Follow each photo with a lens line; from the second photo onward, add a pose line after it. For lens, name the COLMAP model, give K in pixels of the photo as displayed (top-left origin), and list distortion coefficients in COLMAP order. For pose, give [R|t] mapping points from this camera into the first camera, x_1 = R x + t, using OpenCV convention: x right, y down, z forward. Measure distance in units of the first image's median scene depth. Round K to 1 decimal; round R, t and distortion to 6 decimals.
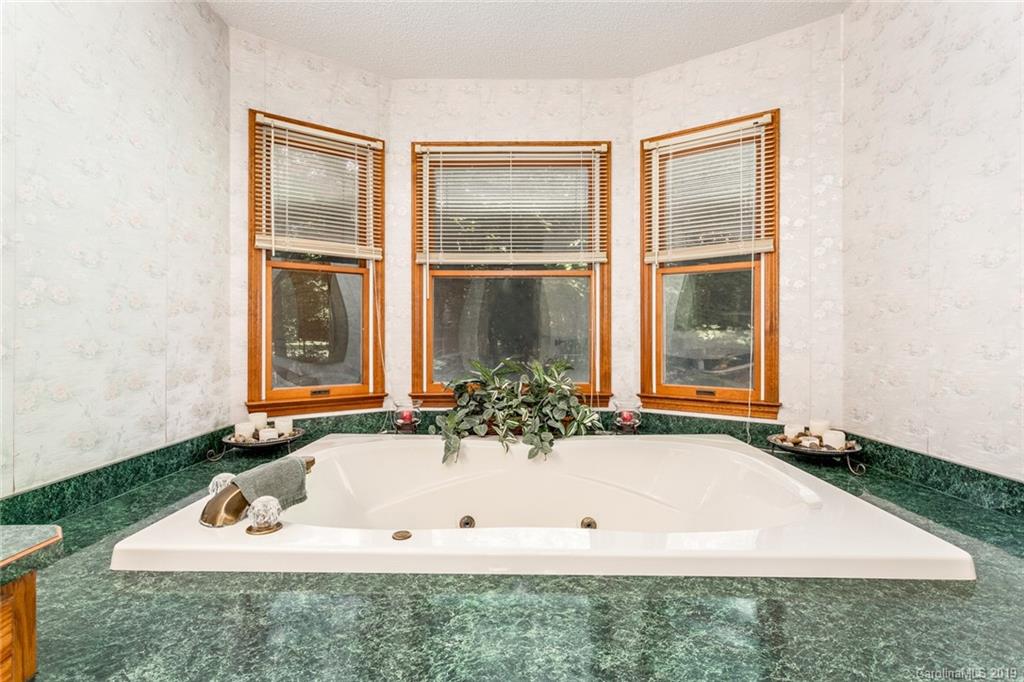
lens RADIAL K [[486.6, 0, 509.6], [0, 486.6, 334.4], [0, 0, 1]] dist [0.001768, 0.001085]
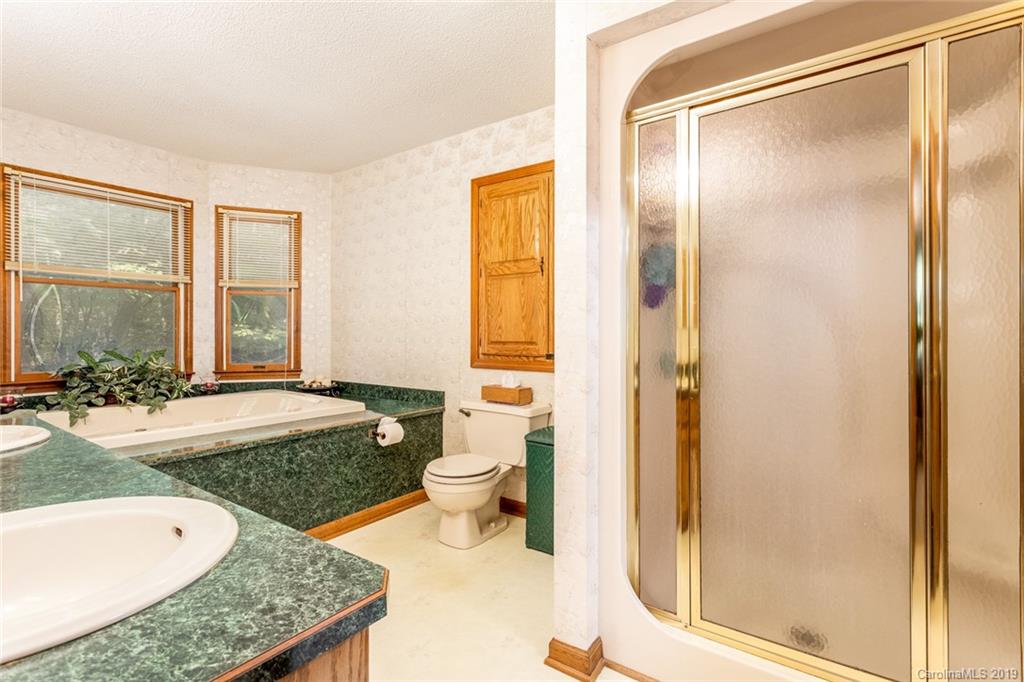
lens RADIAL K [[486.6, 0, 501.6], [0, 486.6, 332.6], [0, 0, 1]] dist [0.001768, 0.001085]
pose [[0.591712, 0.004124, 0.806139, -0.468448], [-0.004572, 0.999988, -0.001760, -0.000772], [-0.806136, -0.002644, 0.591724, -0.685740]]
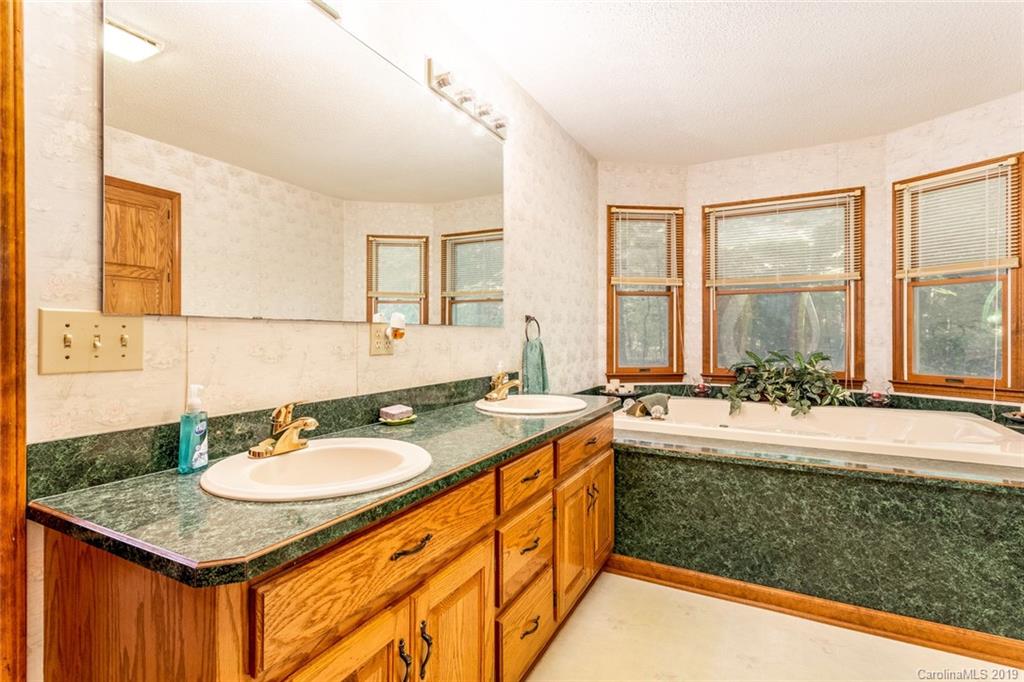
lens RADIAL K [[486.6, 0, 516.7], [0, 486.6, 334.1], [0, 0, 1]] dist [0.001768, 0.001085]
pose [[0.885270, -0.000793, -0.465077, -0.011328], [0.000635, 1.000000, -0.000497, -0.000450], [0.465077, 0.000145, 0.885270, -0.652131]]
